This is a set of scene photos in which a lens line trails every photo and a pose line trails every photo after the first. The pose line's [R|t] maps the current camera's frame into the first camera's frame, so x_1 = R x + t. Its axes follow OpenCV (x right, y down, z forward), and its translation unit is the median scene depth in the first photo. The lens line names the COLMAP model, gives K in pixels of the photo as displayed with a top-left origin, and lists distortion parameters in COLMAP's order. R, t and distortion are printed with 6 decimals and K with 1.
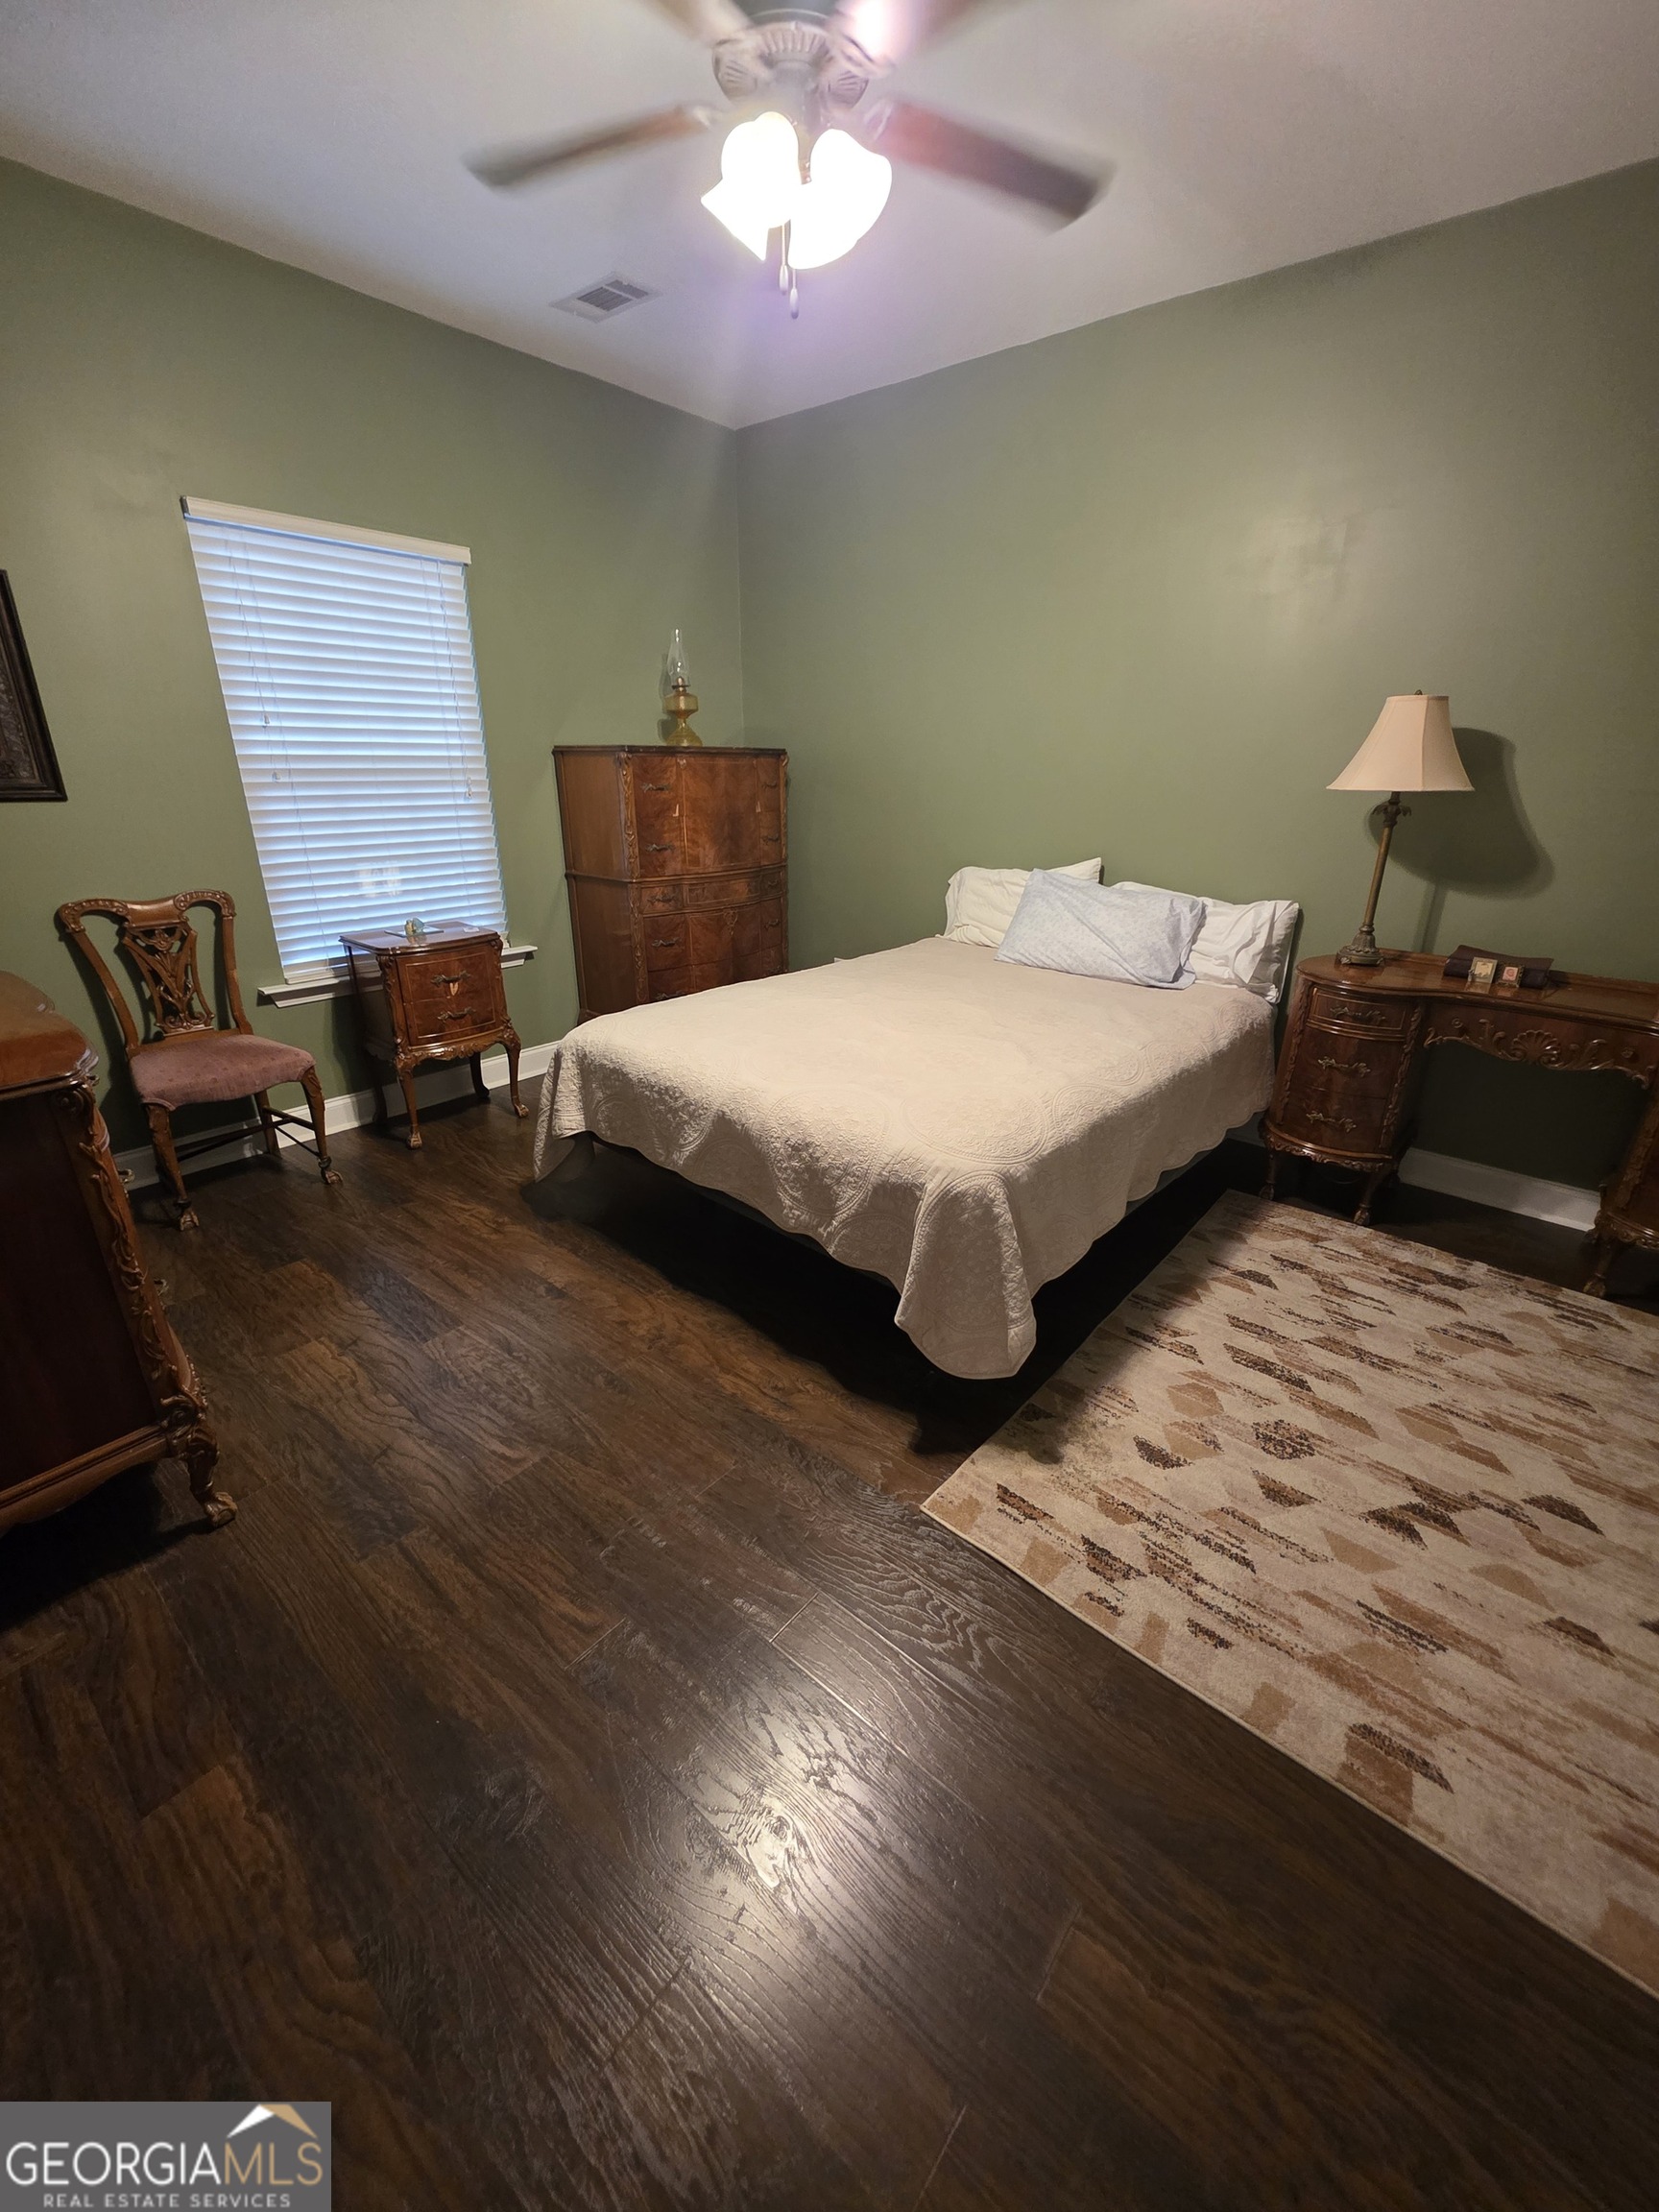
lens RADIAL K [[885.4, 0, 837.6], [0, 885.4, 1104.3], [0, 0, 1]] dist [0.000681, -0.000254]
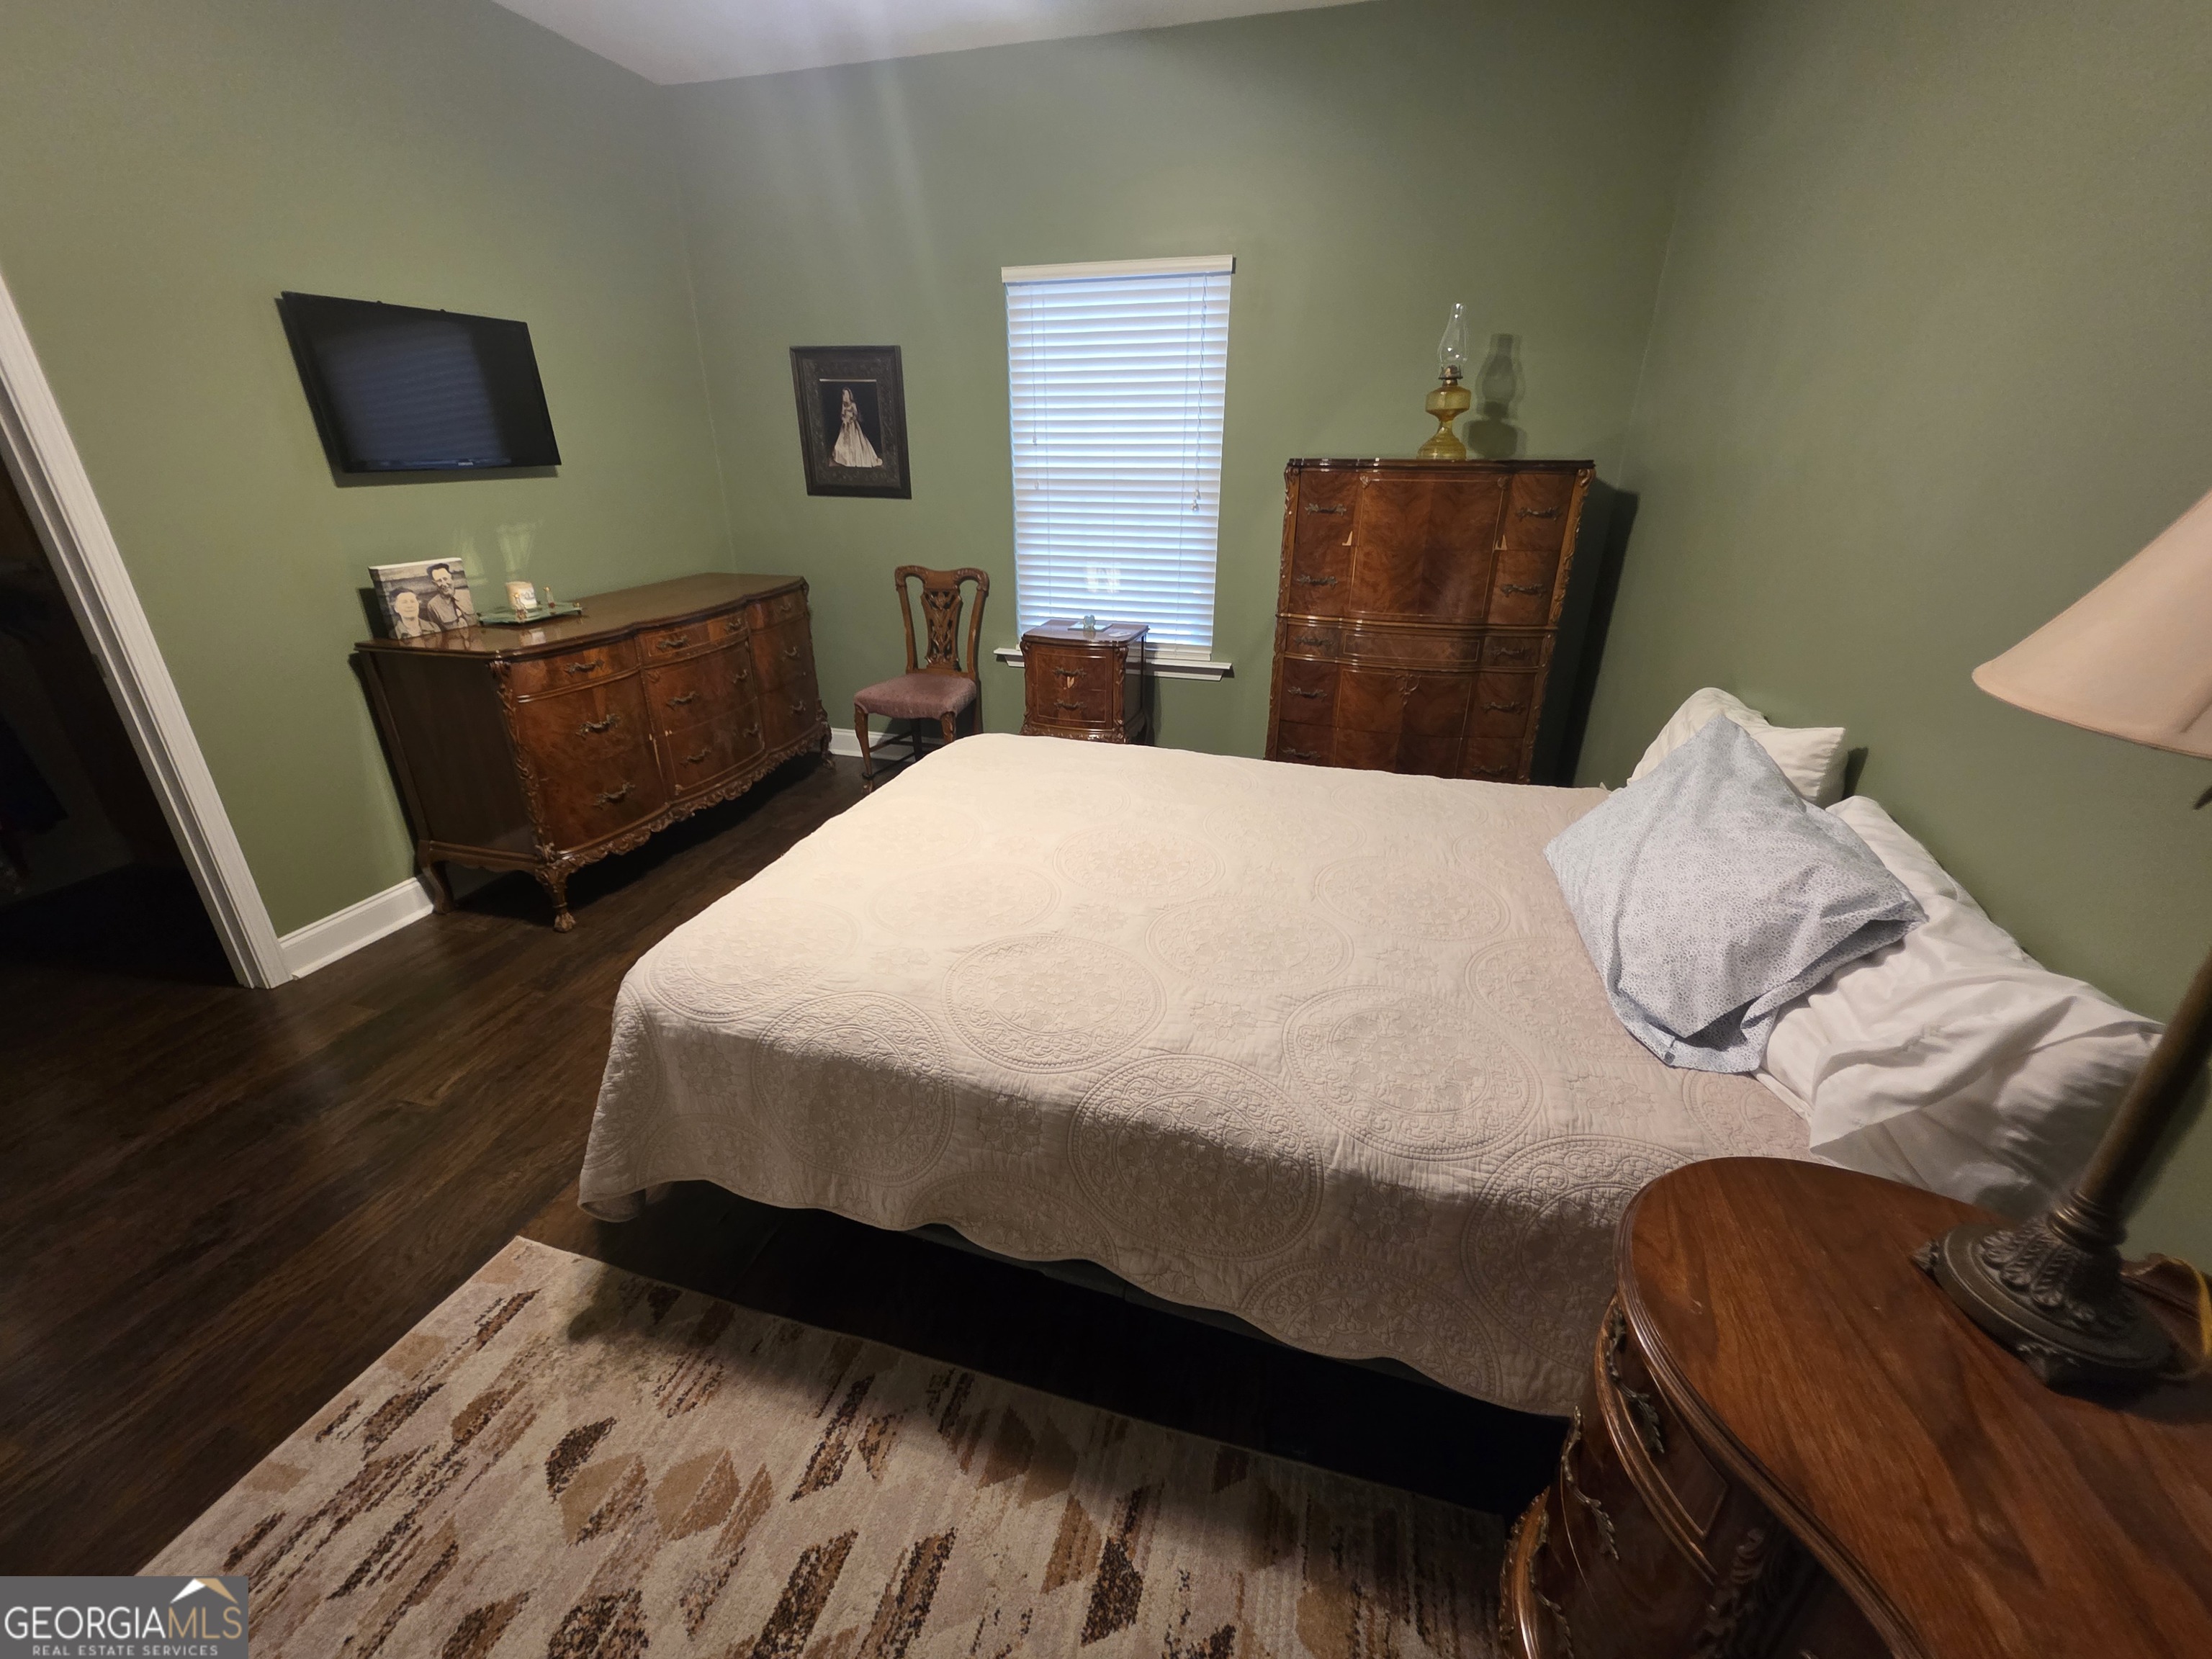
lens RADIAL K [[885.4, 0, 1099.1], [0, 885.4, 815.5], [0, 0, 1]] dist [0.000681, -0.000254]
pose [[0.409689, 0.346066, -0.844034, 0.741245], [-0.328095, 0.919231, 0.217642, -0.301067], [0.851181, 0.187757, 0.490141, 0.686232]]
